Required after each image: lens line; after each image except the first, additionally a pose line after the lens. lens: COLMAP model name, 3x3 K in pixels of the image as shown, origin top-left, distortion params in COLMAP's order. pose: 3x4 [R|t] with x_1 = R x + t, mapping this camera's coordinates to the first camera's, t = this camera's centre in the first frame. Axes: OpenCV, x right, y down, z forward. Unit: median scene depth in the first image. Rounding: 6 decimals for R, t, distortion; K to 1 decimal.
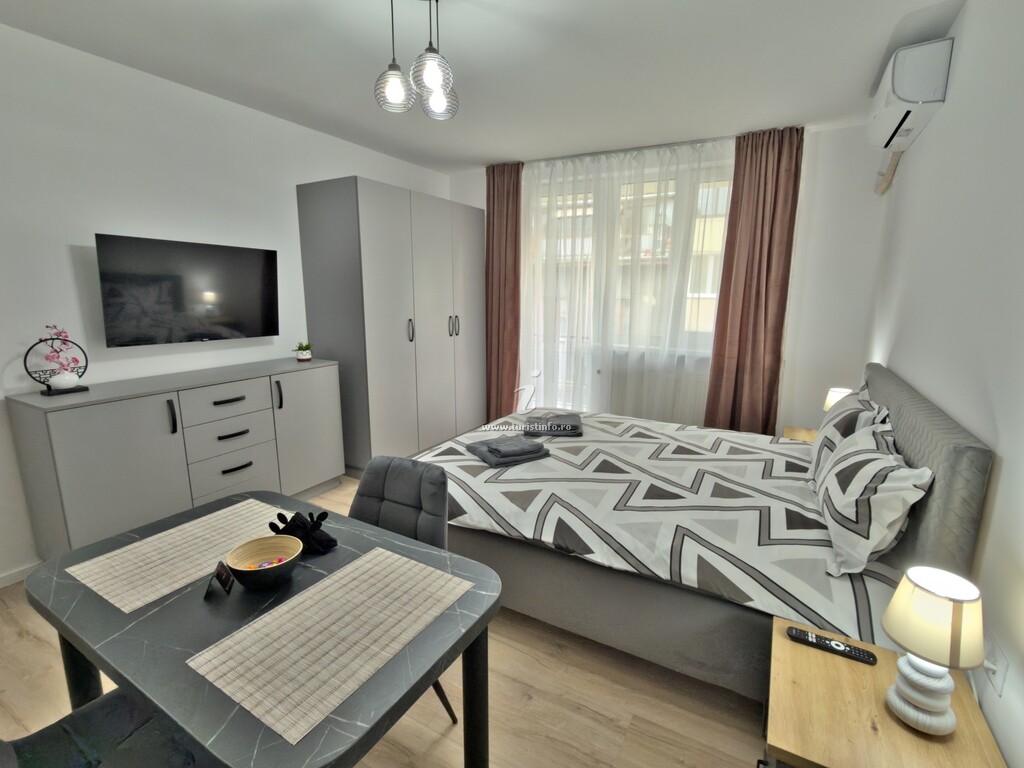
lens RADIAL K [[481.3, 0, 512.8], [0, 481.3, 378.7], [0, 0, 1]] dist [0.004531, 0.000359]
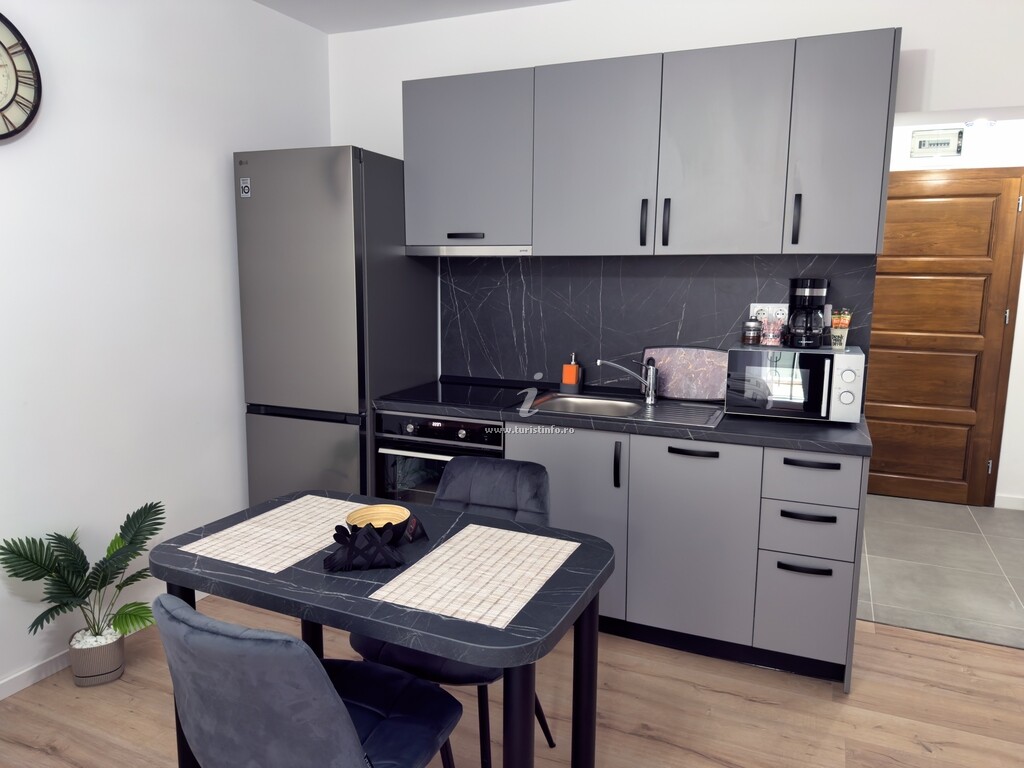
lens RADIAL K [[719.6, 0, 509.9], [0, 719.6, 389.2], [0, 0, 1]] dist [0.042784, -0.023663]
pose [[-0.995833, -0.000155, -0.091201, -0.255994], [-0.031434, 0.939306, 0.341637, -0.181677], [0.085612, 0.343080, -0.935397, 0.942570]]
